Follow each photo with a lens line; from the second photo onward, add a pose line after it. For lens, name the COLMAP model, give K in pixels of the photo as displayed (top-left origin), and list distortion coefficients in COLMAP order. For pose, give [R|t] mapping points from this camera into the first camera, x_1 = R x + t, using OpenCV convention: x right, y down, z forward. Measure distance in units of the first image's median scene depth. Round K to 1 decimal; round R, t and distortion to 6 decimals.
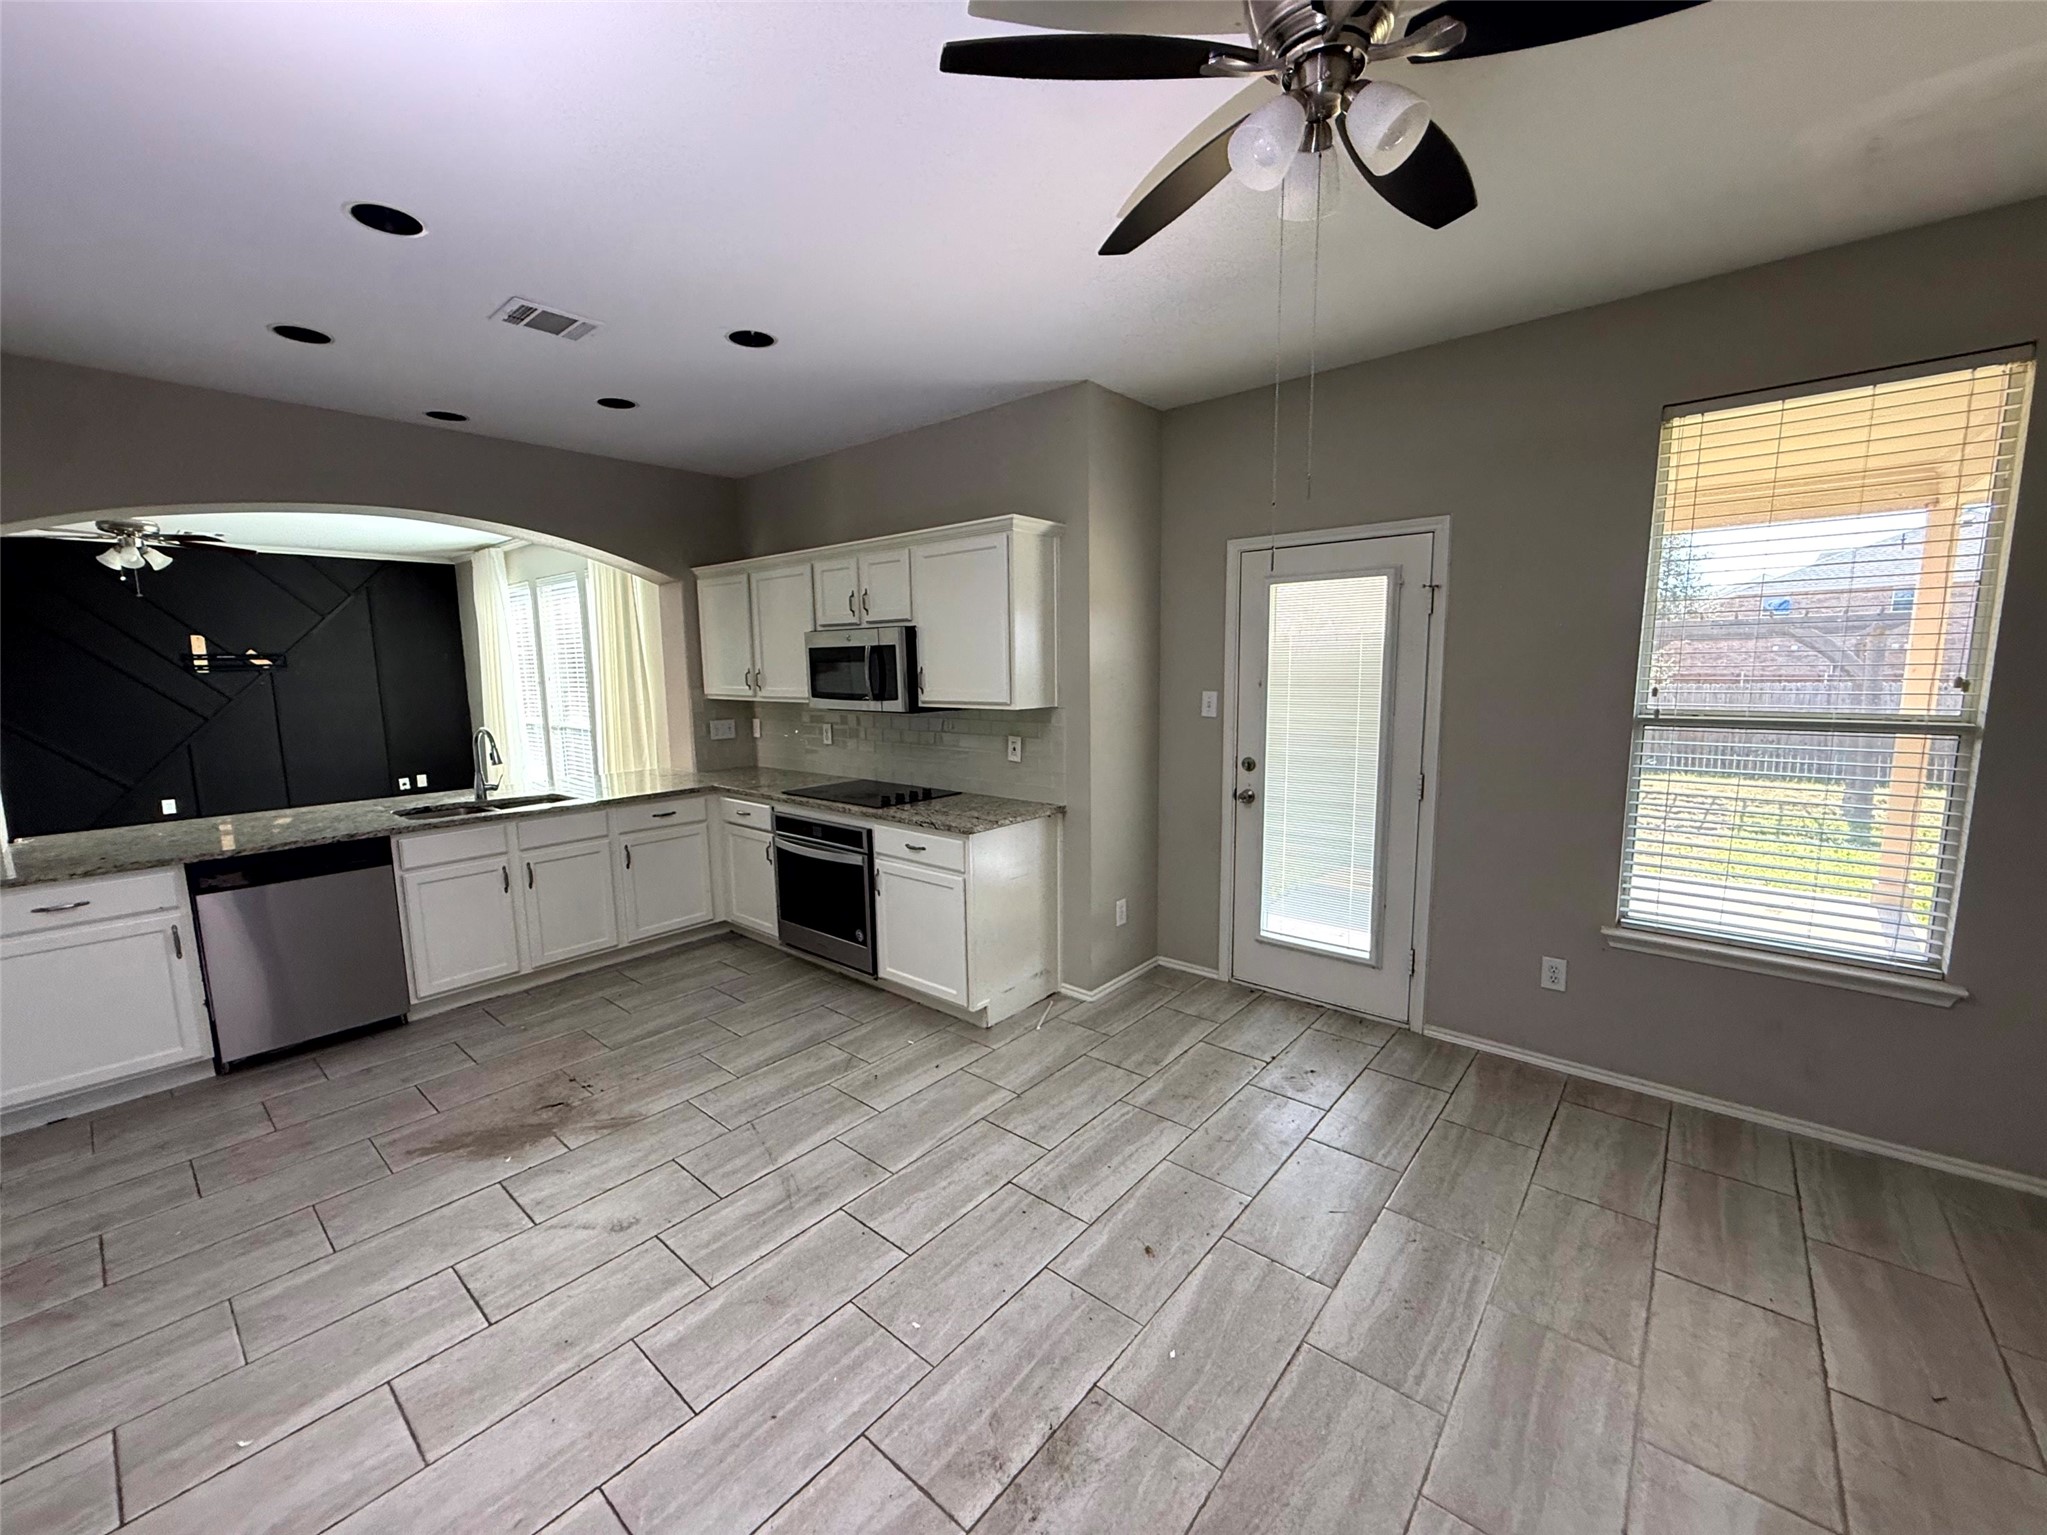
lens RADIAL K [[812.7, 0, 1017.5], [0, 812.7, 771.9], [0, 0, 1]] dist [-0.000006, -0.000077]
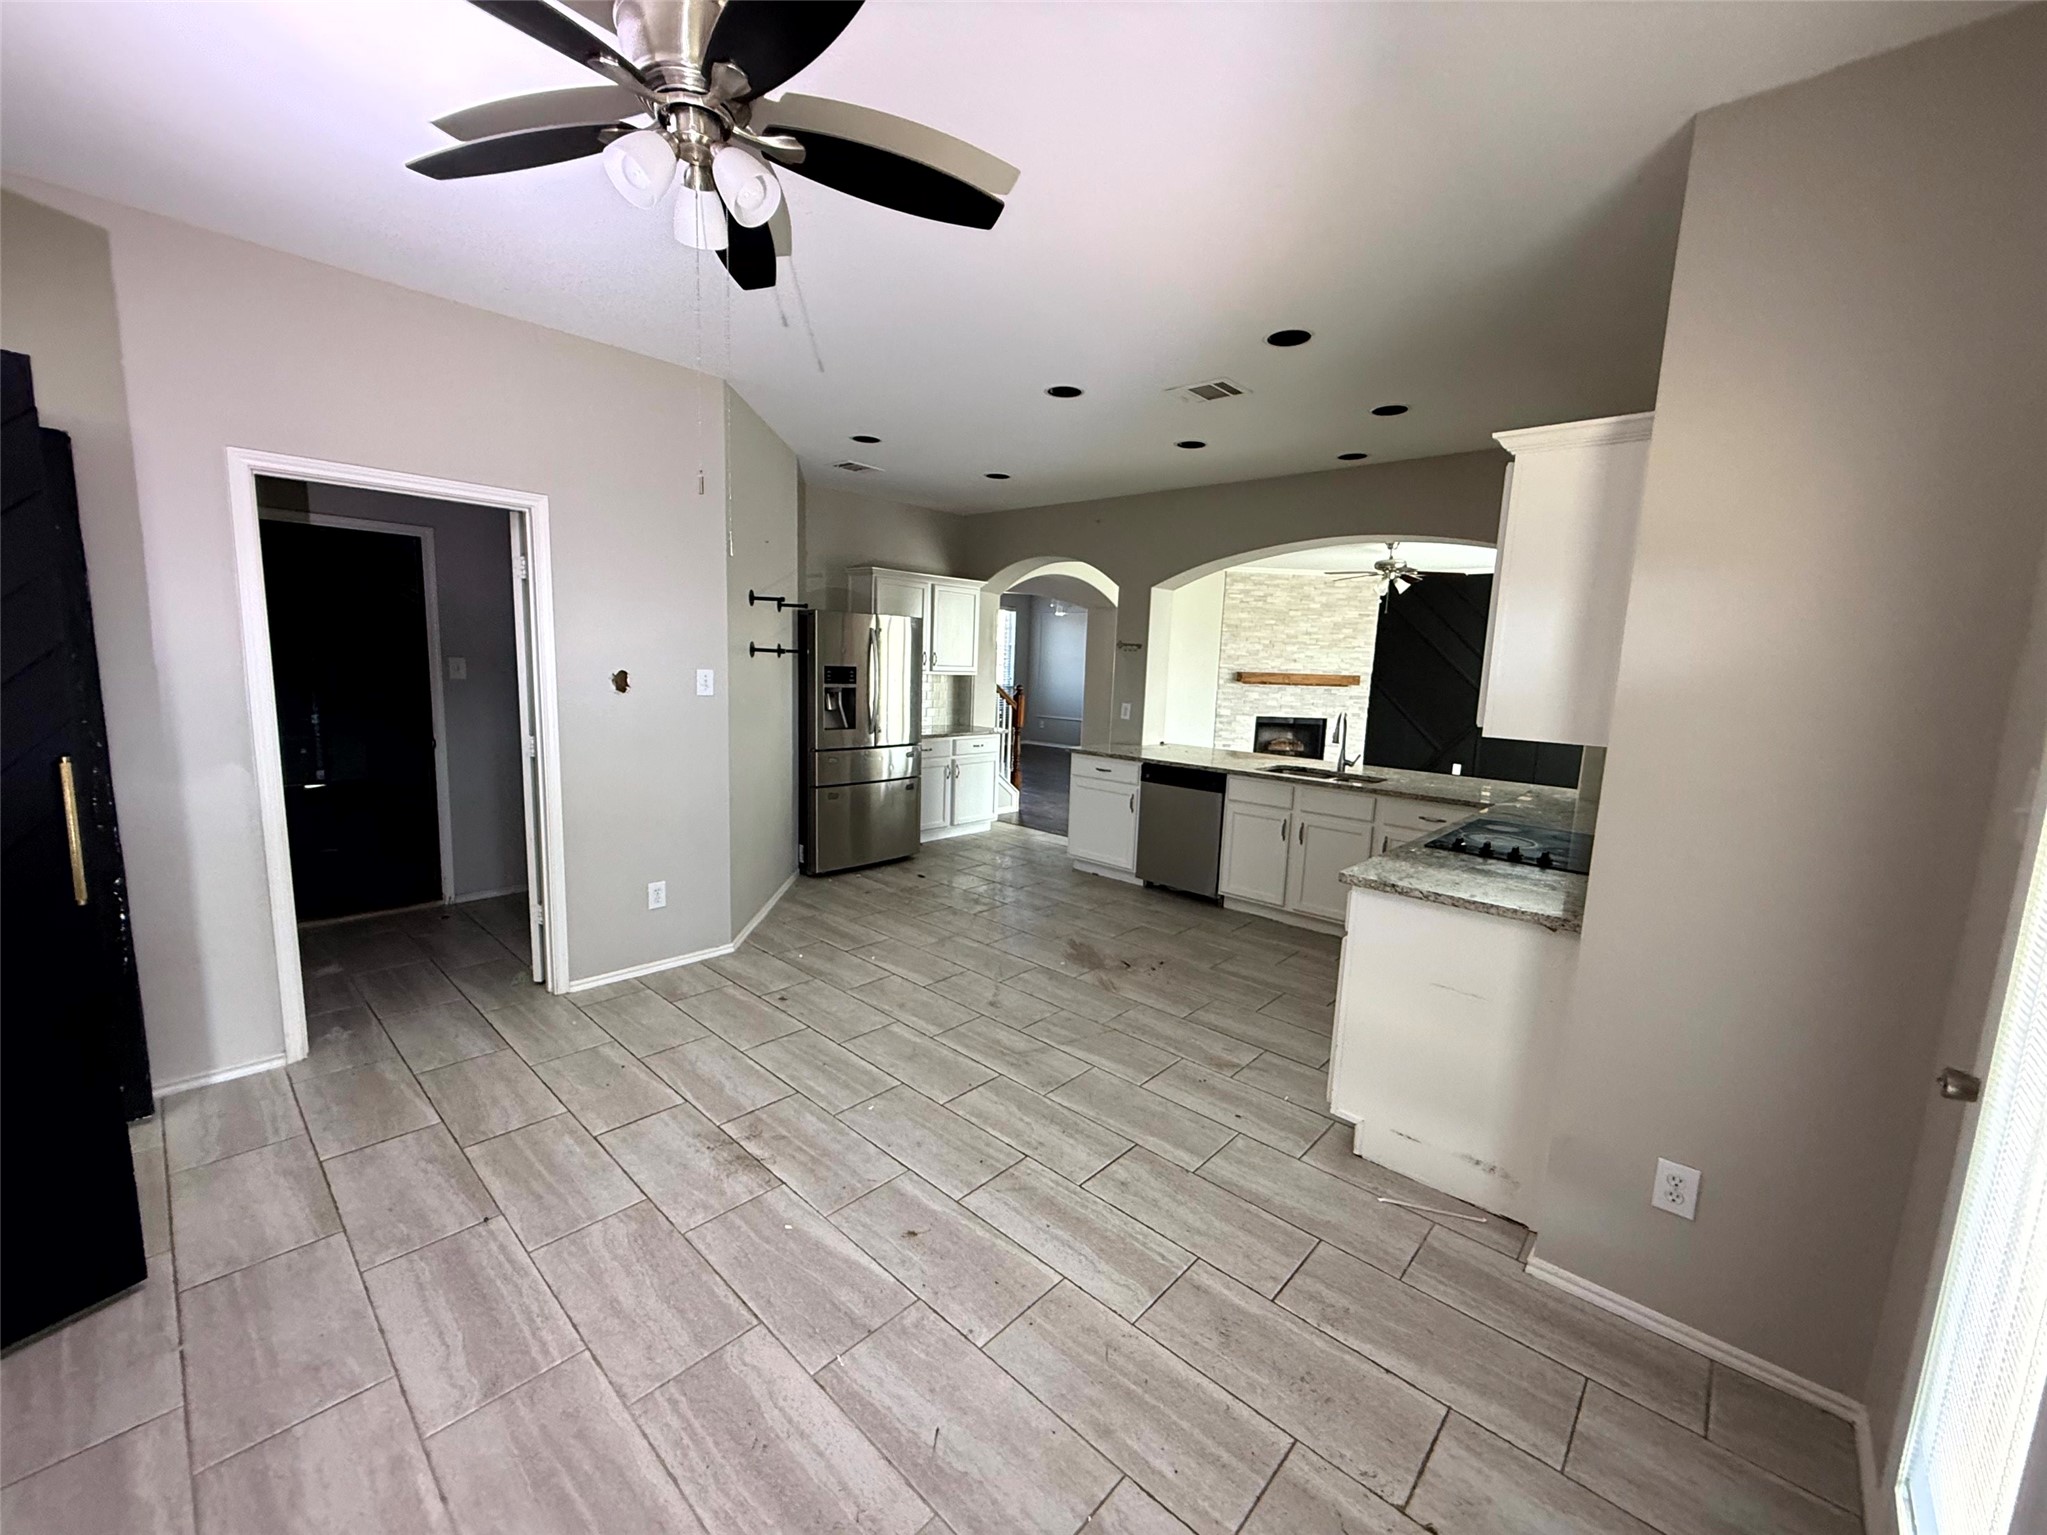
lens RADIAL K [[812.7, 0, 1017.5], [0, 812.7, 771.9], [0, 0, 1]] dist [-0.000006, -0.000077]
pose [[-0.038512, 0.153460, -0.987404, 0.853085], [-0.169772, 0.972767, 0.157806, -0.115050], [0.984731, 0.173711, -0.011410, 0.842901]]
